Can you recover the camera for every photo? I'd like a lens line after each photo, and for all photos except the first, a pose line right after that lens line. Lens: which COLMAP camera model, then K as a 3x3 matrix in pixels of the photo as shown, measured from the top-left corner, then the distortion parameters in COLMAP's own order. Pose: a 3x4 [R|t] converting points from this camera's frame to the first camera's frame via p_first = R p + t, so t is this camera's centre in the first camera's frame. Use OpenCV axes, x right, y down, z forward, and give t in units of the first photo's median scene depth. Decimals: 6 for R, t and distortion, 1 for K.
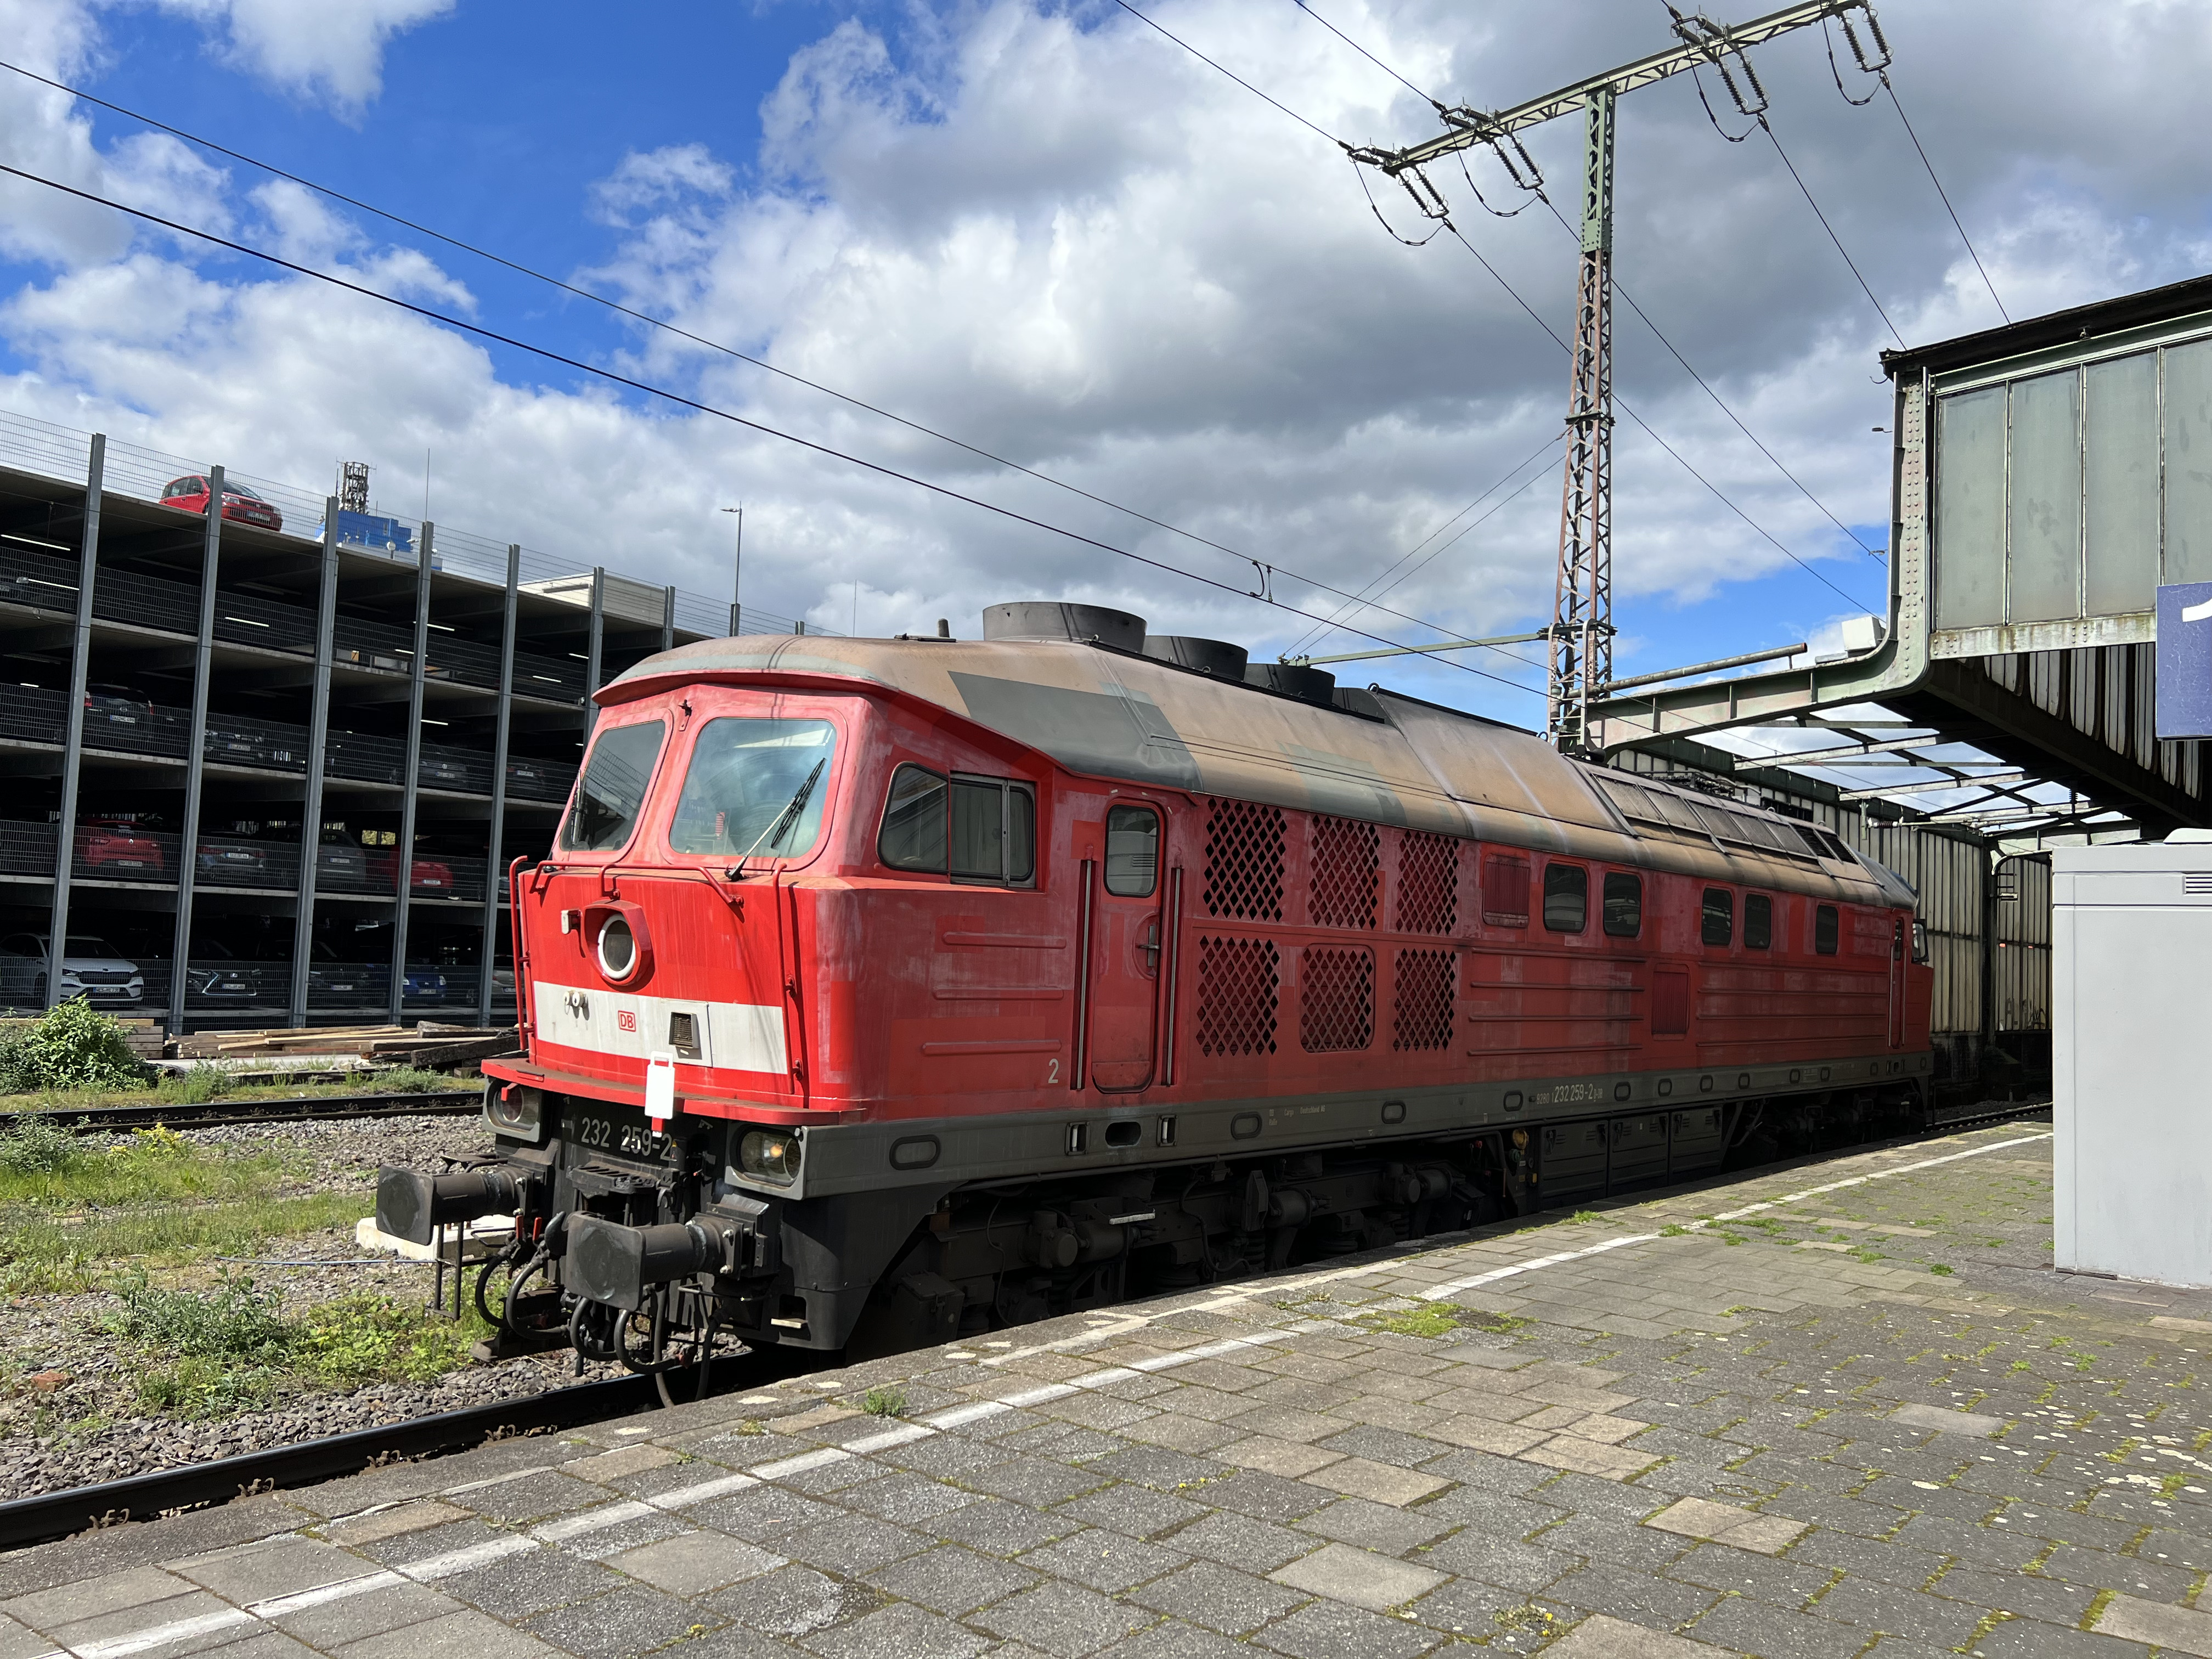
lens RADIAL K [[1685.5, 0, 1109.4], [0, 1685.5, 838.8], [0, 0, 1]] dist [0.030560, -0.037842]
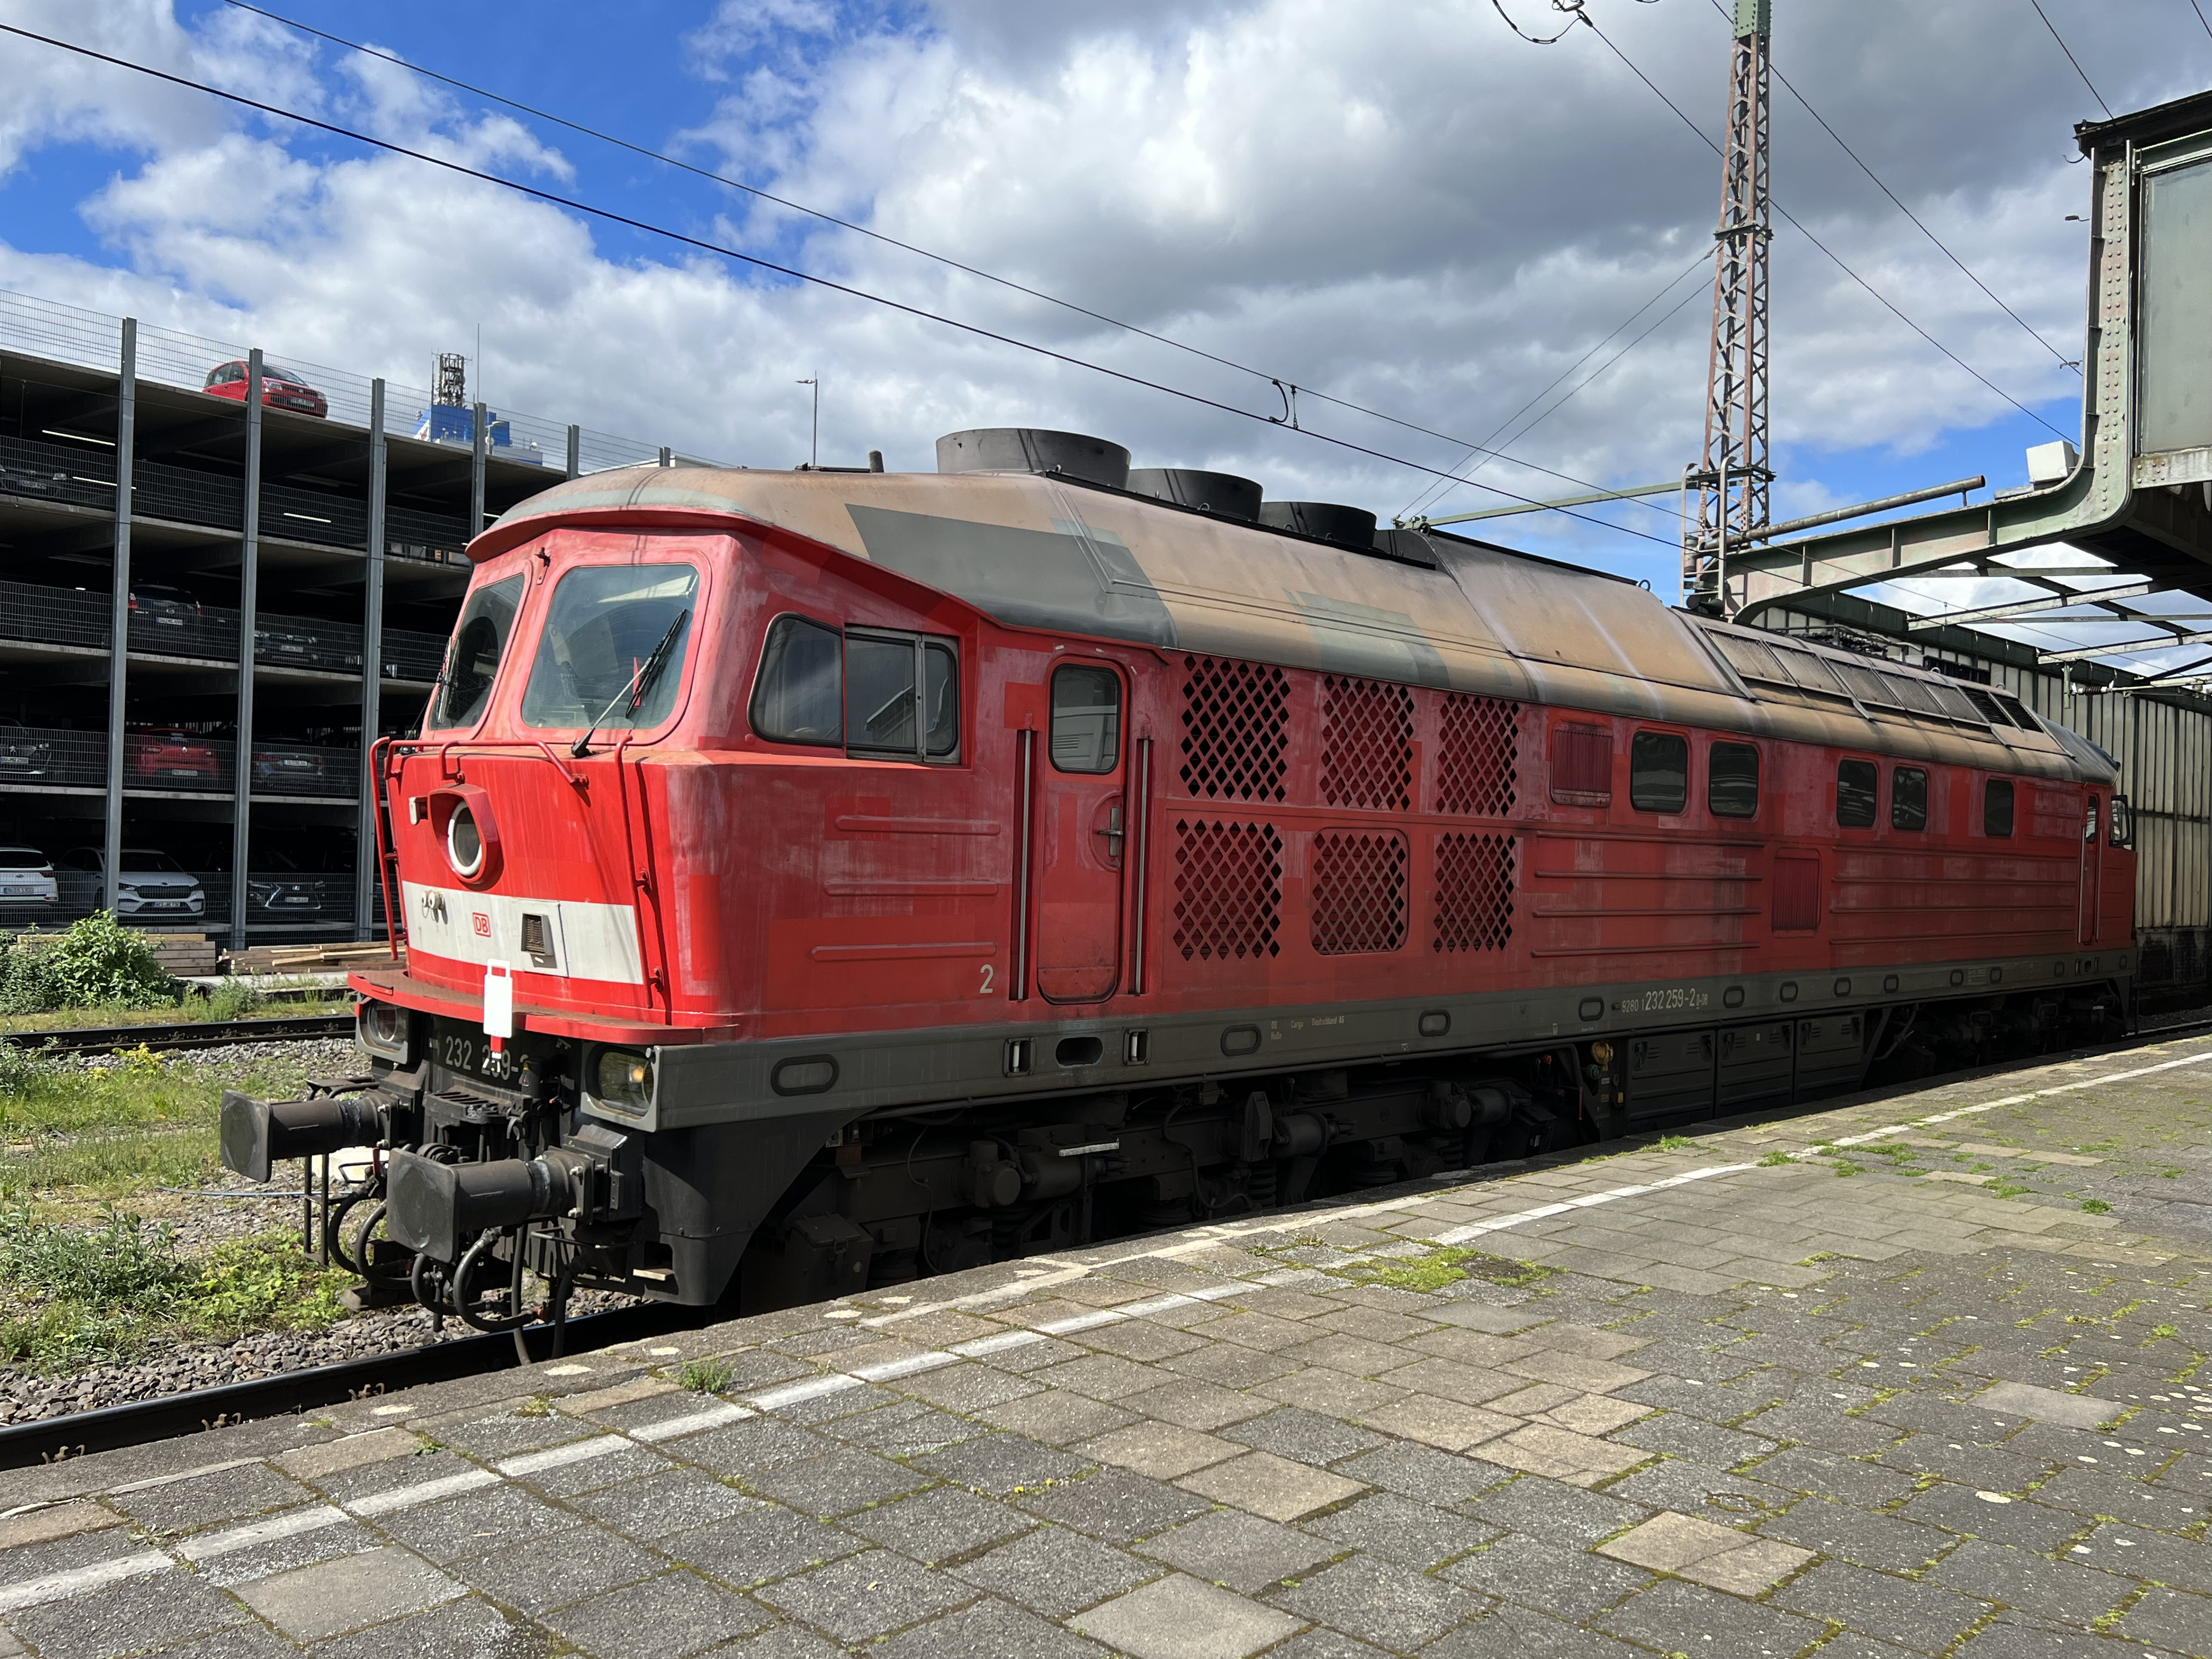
lens RADIAL K [[1788.7, 0, 1123.7], [0, 1788.7, 829.1], [0, 0, 1]] dist [0.029234, -0.026422]
pose [[0.996771, -0.015106, -0.078863, 0.079903], [0.019210, 0.998486, 0.051548, 0.013150], [0.077964, -0.052897, 0.995552, 0.084722]]
